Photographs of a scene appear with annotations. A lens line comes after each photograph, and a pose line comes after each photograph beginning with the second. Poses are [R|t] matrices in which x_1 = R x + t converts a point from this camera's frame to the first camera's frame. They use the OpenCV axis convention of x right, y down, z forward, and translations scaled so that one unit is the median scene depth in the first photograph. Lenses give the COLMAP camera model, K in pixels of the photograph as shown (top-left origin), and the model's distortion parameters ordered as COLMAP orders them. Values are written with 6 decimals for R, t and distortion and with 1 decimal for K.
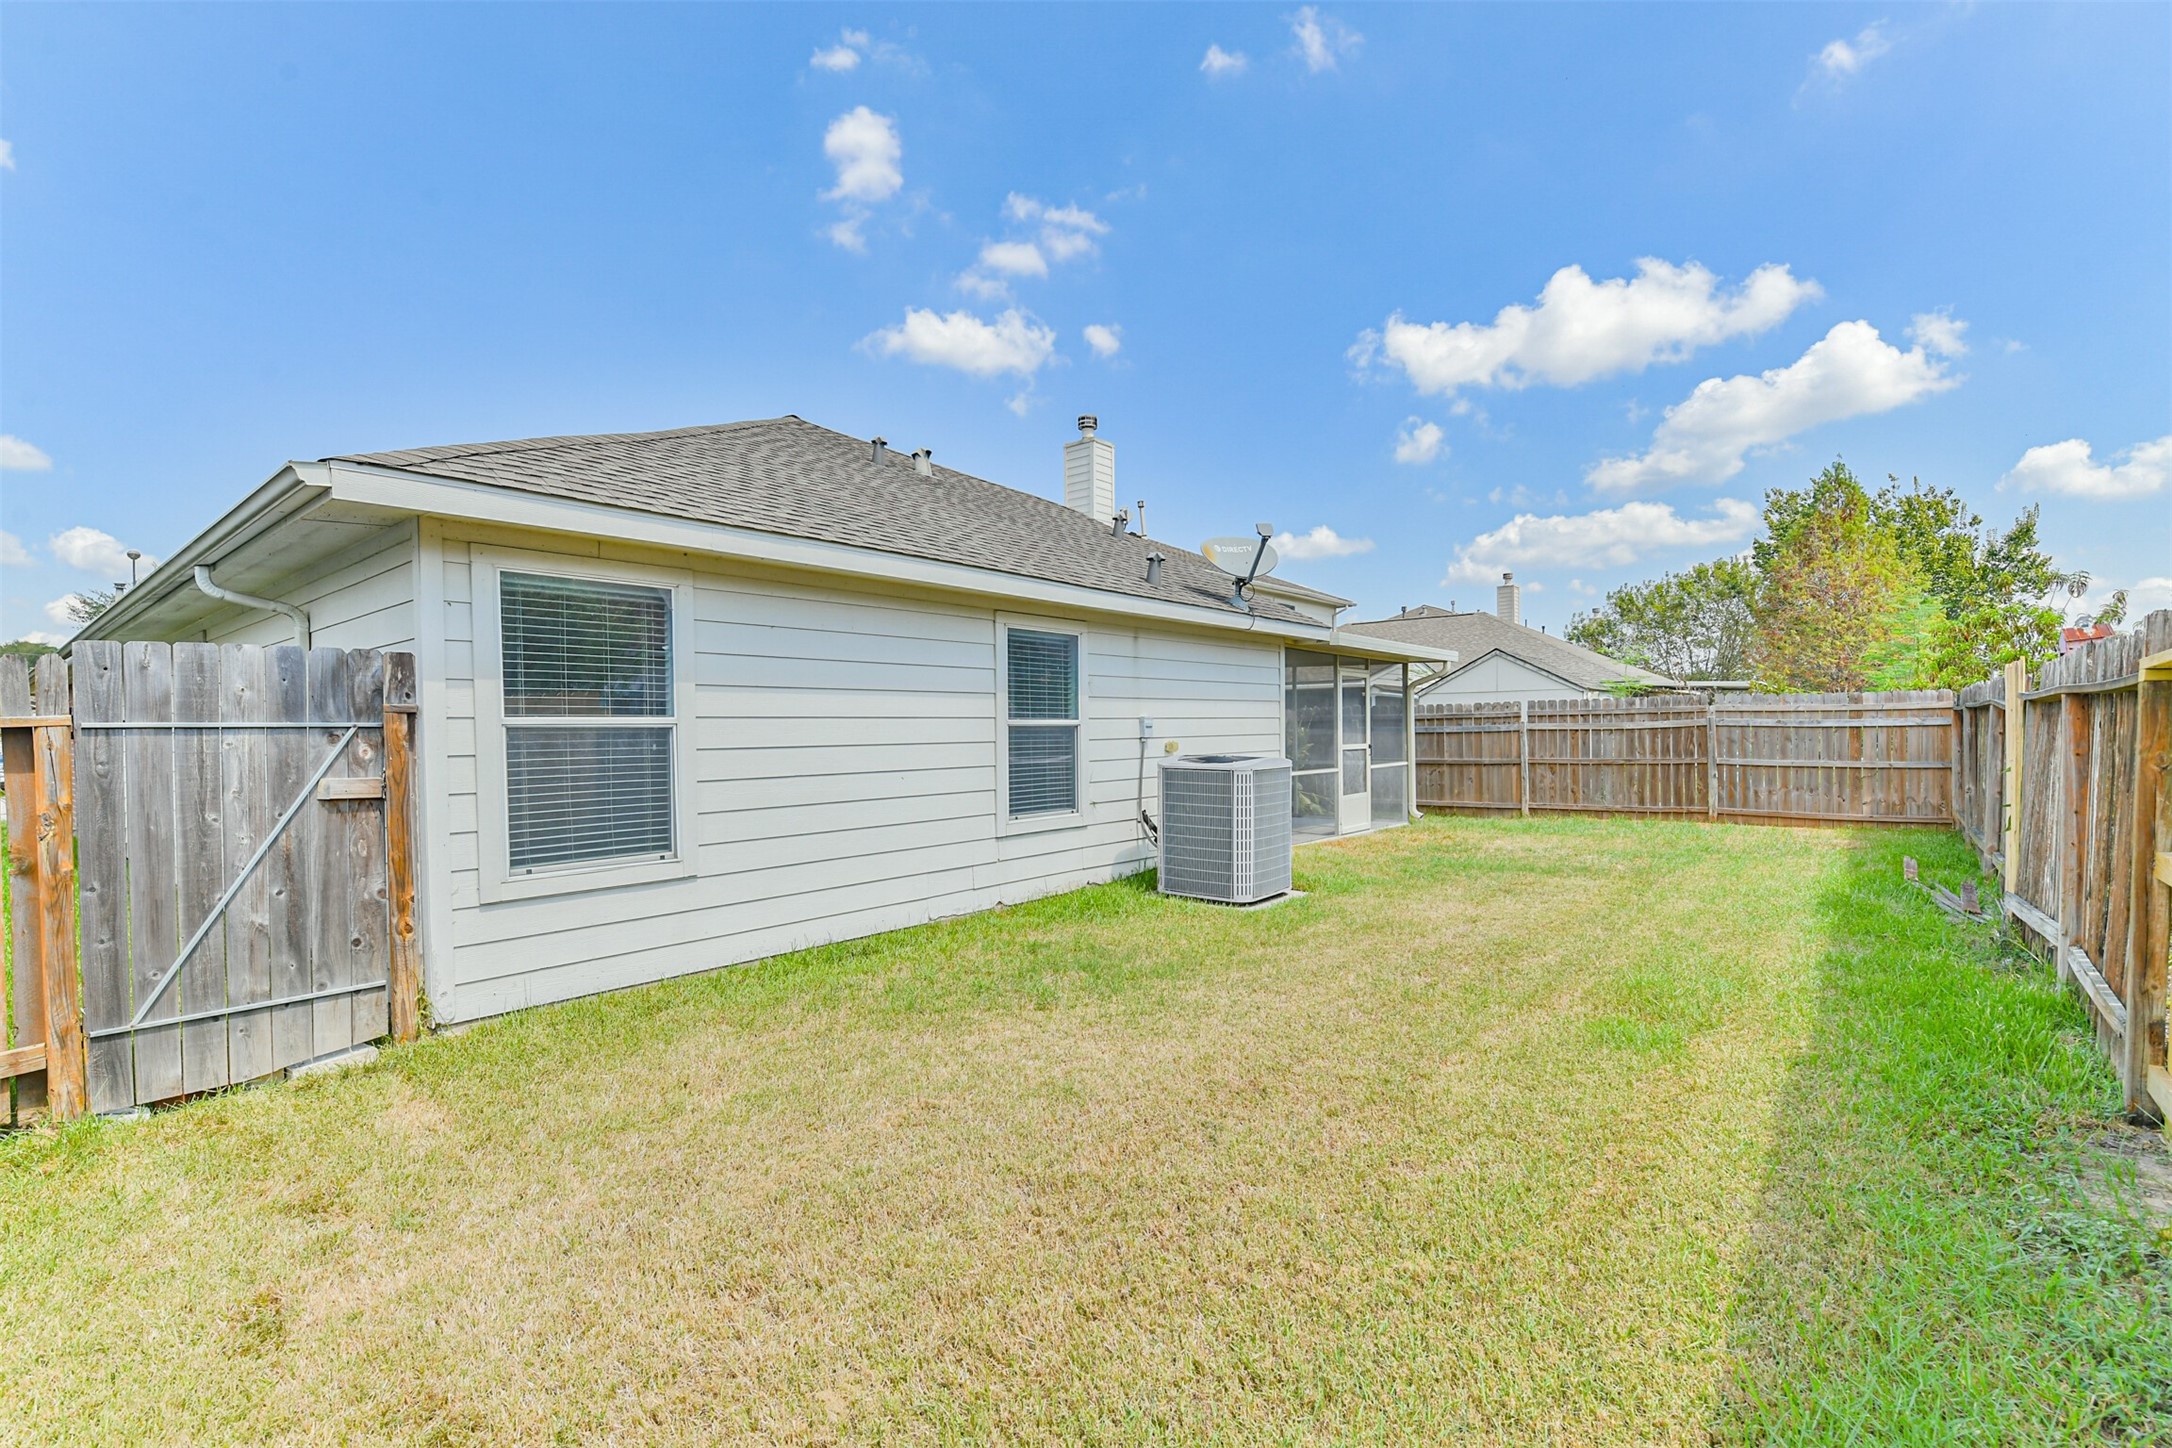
lens RADIAL K [[928.9, 0, 1088.7], [0, 928.9, 731.5], [0, 0, 1]] dist [0.024813, -0.006013]
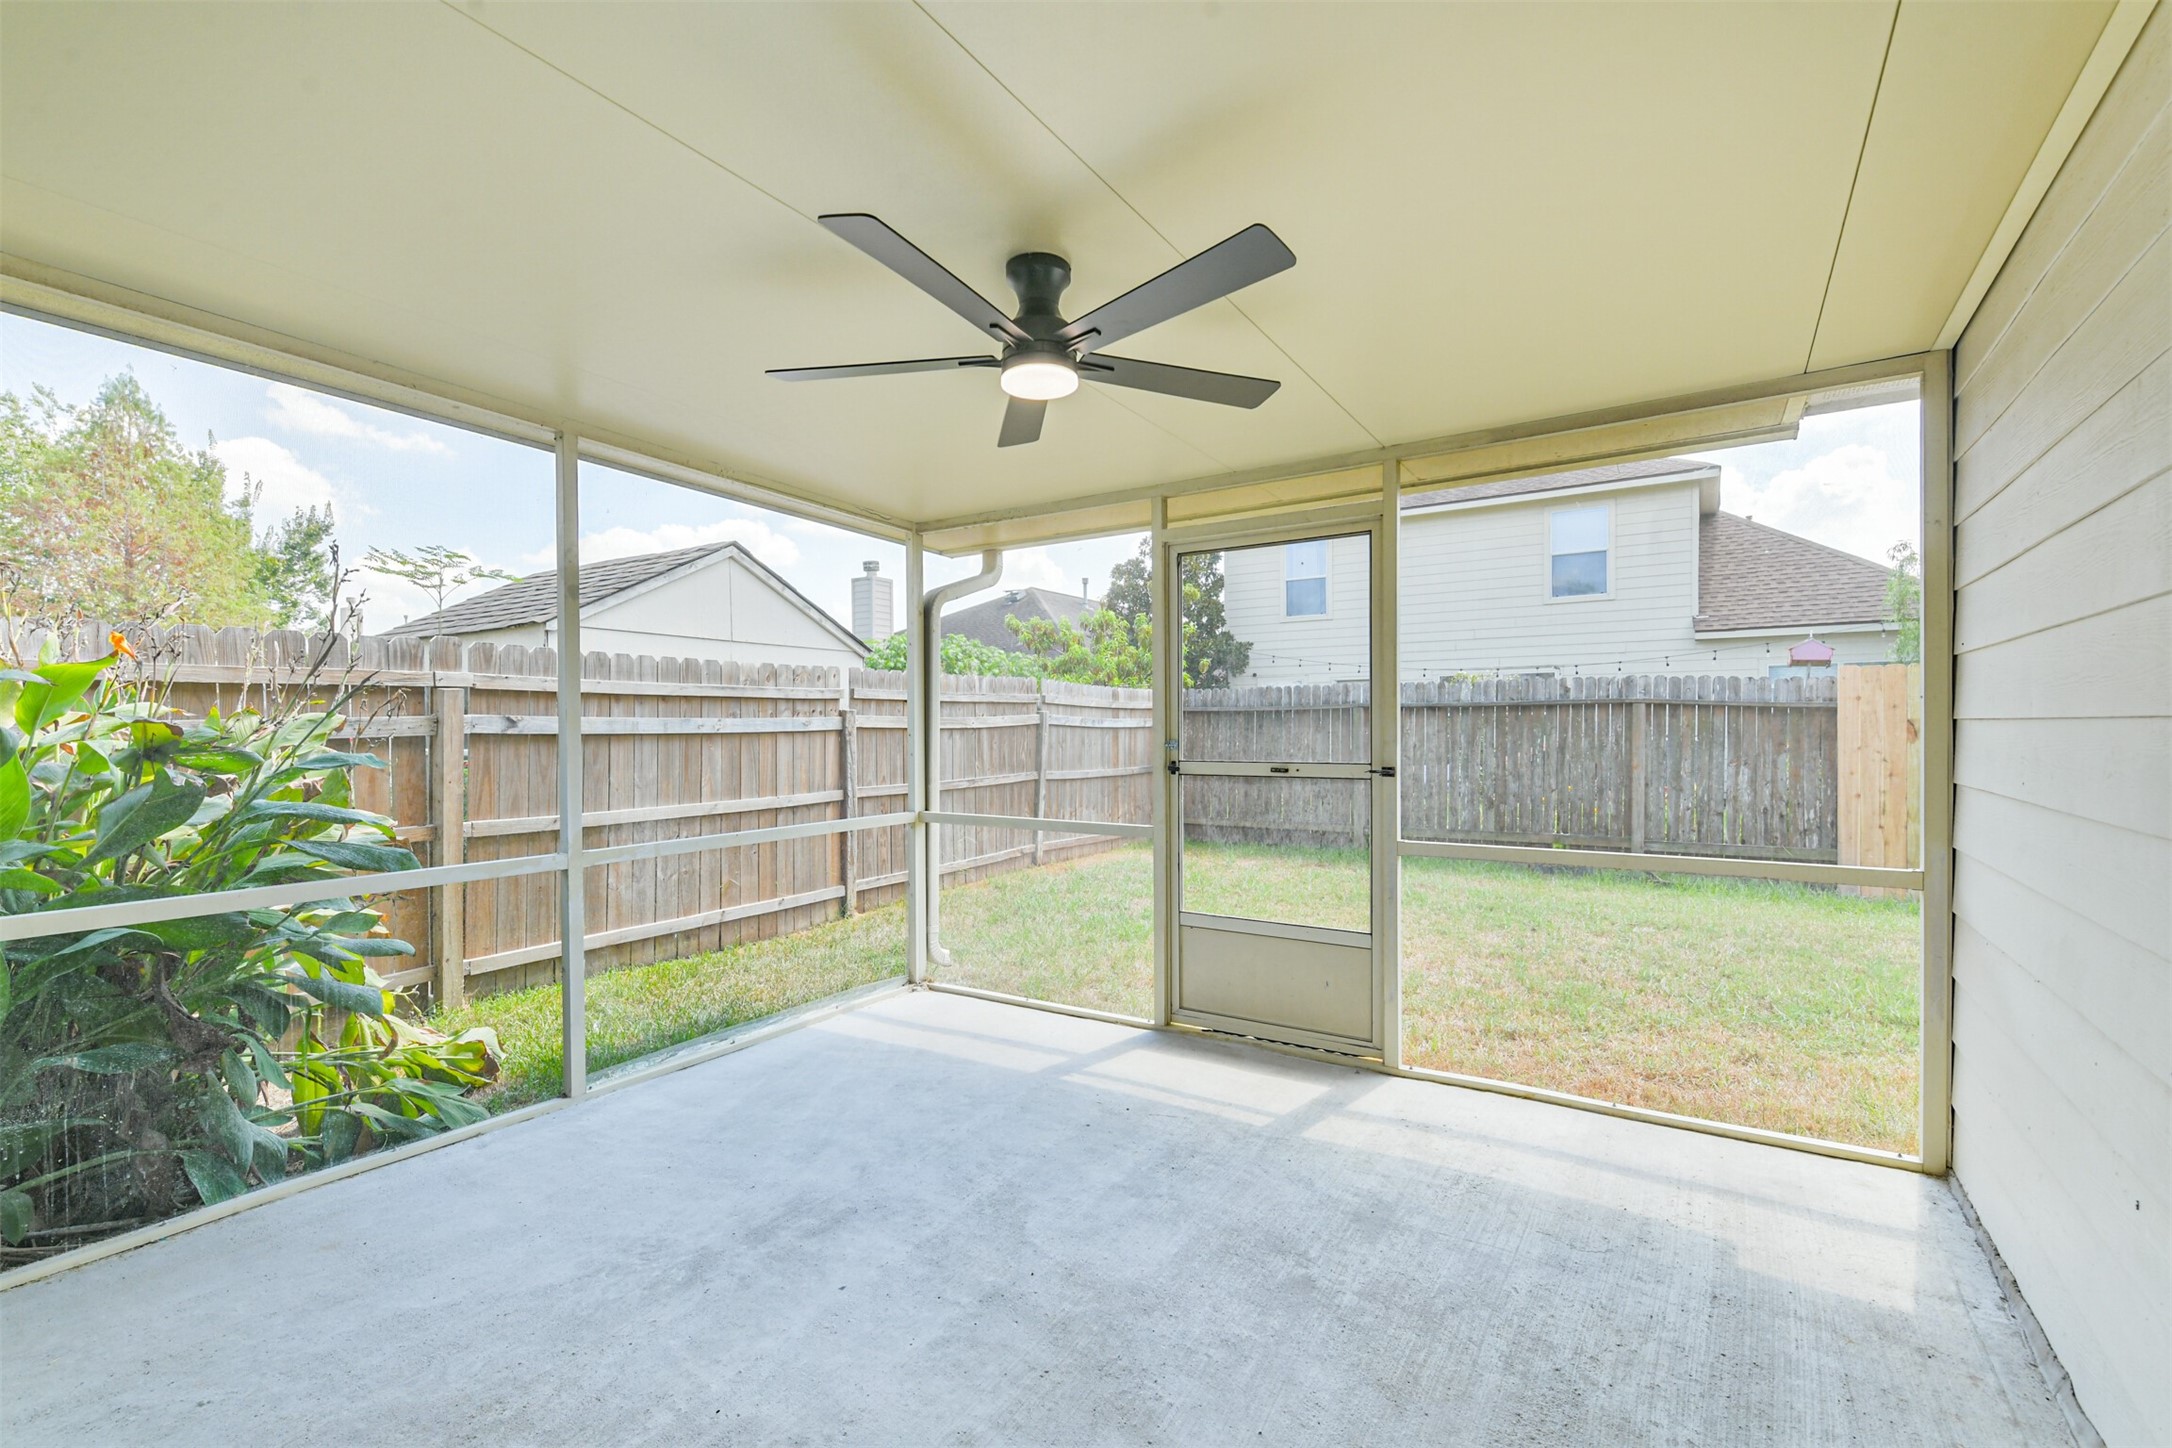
lens RADIAL K [[928.9, 0, 1088.9], [0, 928.9, 730.9], [0, 0, 1]] dist [0.024813, -0.006013]
pose [[-0.122192, 0.004073, 0.992498, -0.015324], [0.002085, 0.999990, -0.003847, 0.001298], [-0.992504, 0.001599, -0.122199, 1.046587]]
